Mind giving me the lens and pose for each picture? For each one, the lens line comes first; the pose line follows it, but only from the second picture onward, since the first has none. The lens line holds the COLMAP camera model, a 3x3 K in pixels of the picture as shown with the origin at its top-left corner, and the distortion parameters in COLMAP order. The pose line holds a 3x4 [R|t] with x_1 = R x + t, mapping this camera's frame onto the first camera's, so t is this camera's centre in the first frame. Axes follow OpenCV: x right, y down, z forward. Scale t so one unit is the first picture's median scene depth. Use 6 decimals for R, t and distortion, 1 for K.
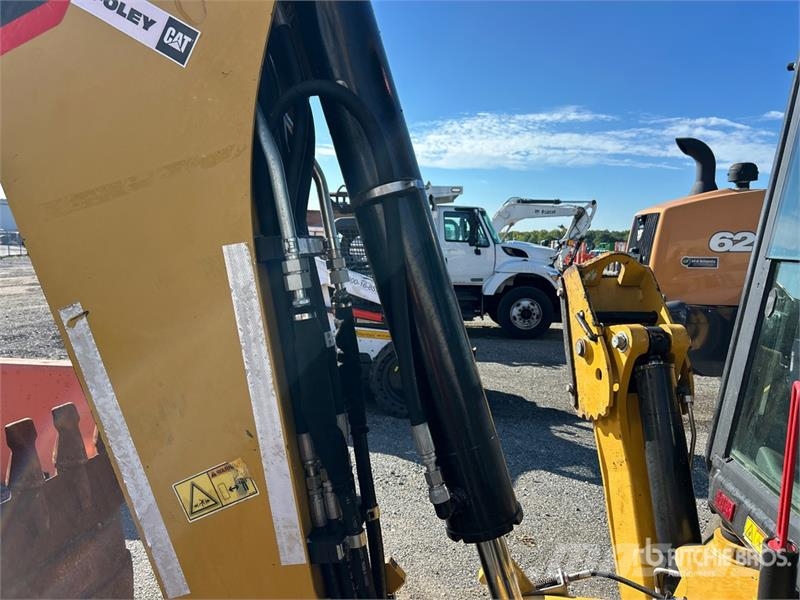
lens RADIAL K [[620.5, 0, 396.8], [0, 620.5, 304.1], [0, 0, 1]] dist [0.052707, -0.079405]
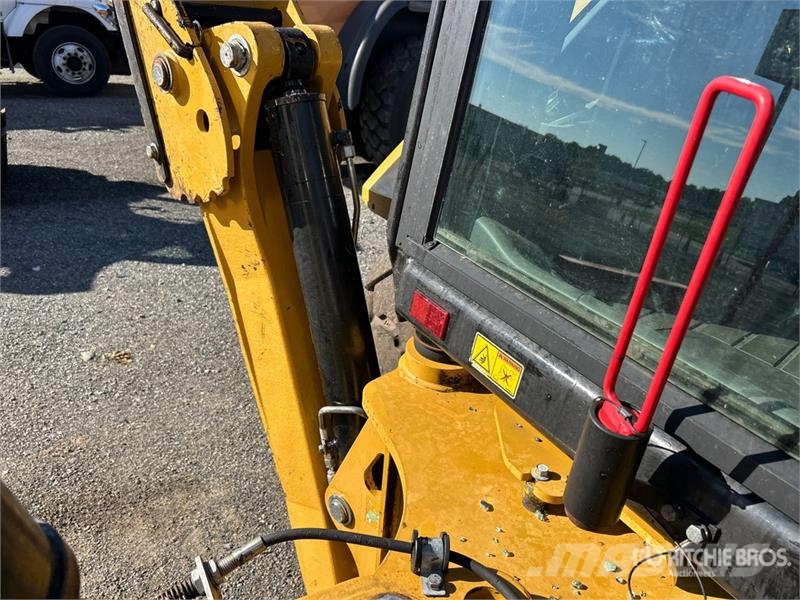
lens RADIAL K [[620.5, 0, 396.8], [0, 620.5, 304.1], [0, 0, 1]] dist [0.052707, -0.079405]
pose [[0.796220, -0.224399, 0.561853, 0.107982], [0.003994, 0.930601, 0.366014, 0.059338], [-0.604994, -0.289183, 0.741859, 0.420573]]
